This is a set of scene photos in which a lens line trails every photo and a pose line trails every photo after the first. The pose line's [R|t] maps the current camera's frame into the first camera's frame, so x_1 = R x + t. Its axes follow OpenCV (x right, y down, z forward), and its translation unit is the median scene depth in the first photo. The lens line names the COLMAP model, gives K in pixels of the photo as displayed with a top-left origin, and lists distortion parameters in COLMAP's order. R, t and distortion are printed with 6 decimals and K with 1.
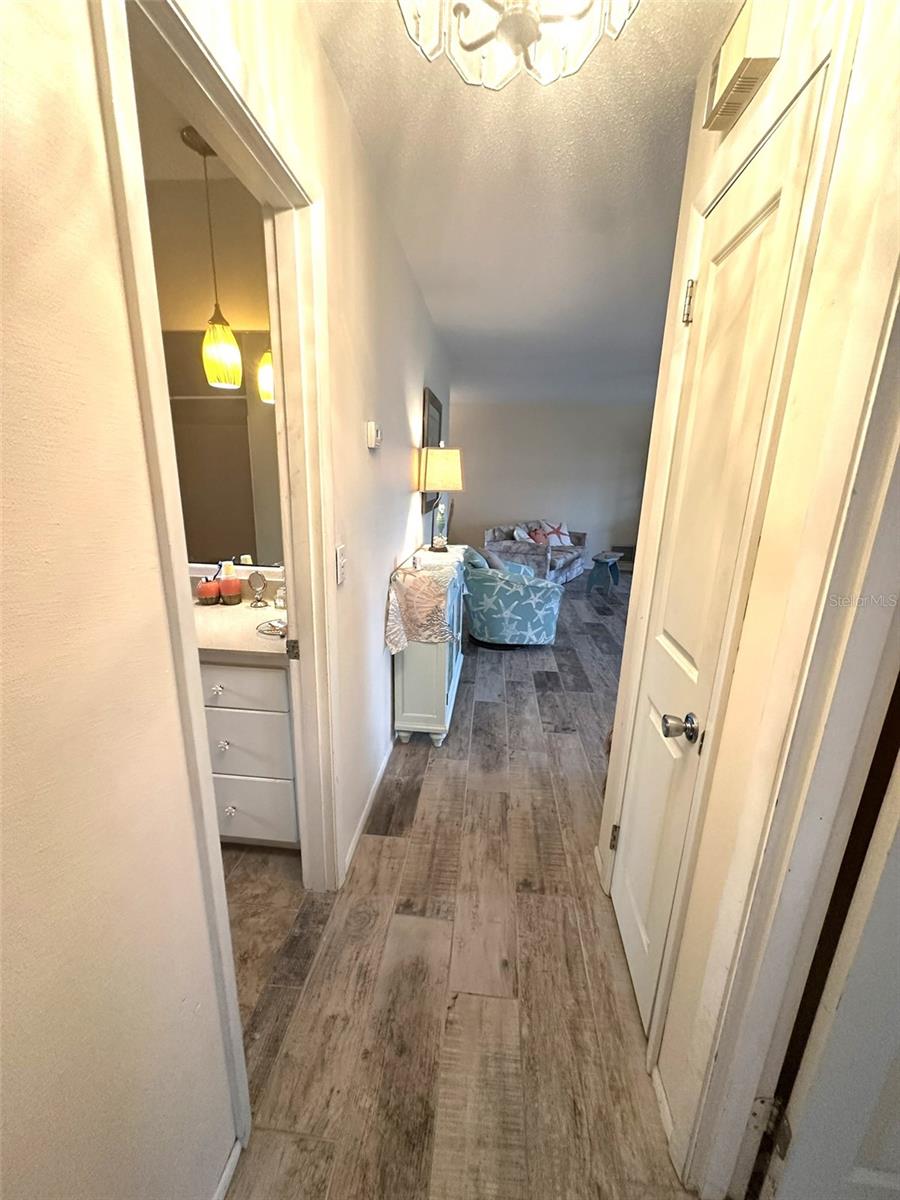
lens RADIAL K [[476.7, 0, 449.9], [0, 476.7, 598.9], [0, 0, 1]] dist [-0.003484, 0.000960]
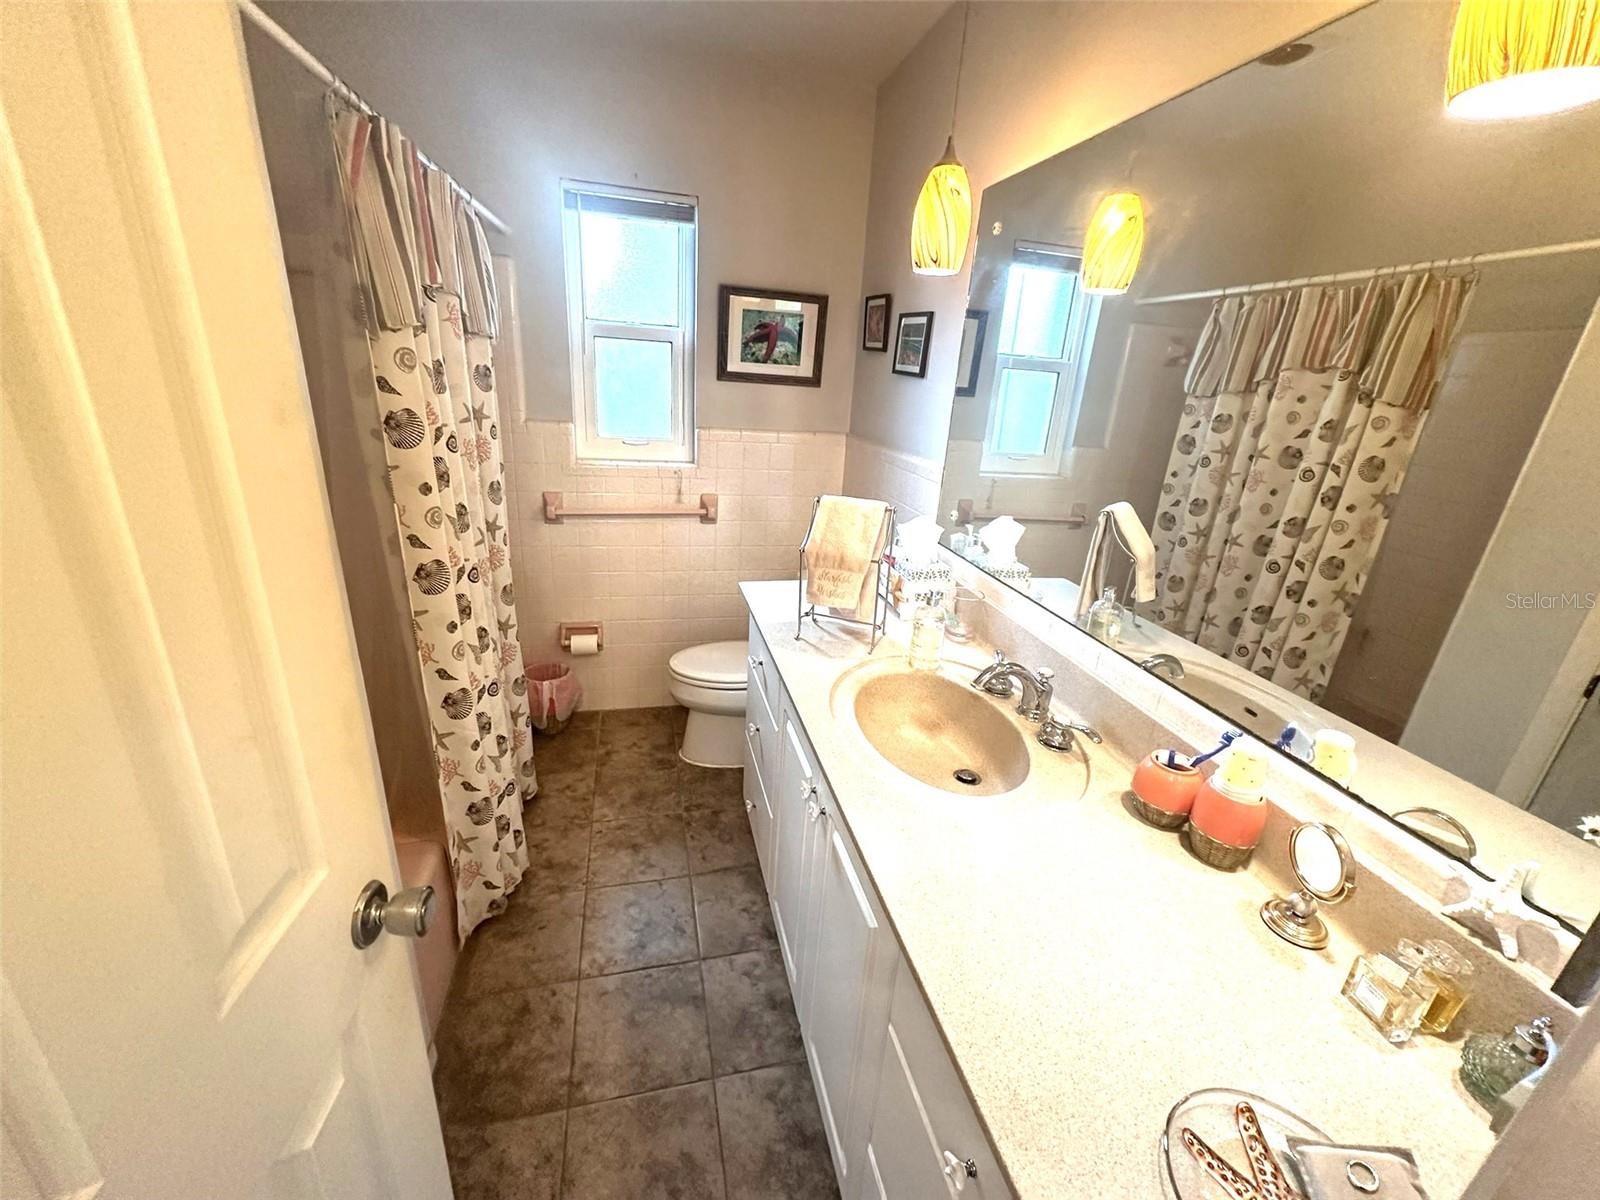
lens RADIAL K [[635.6, 0, 800.0], [0, 635.6, 606.3], [0, 0, 1]] dist [-0.003484, 0.000960]
pose [[0.330710, 0.323241, -0.886649, -0.221655], [-0.297876, 0.927238, 0.226935, -0.168273], [0.895489, 0.189062, 0.402933, 0.541859]]
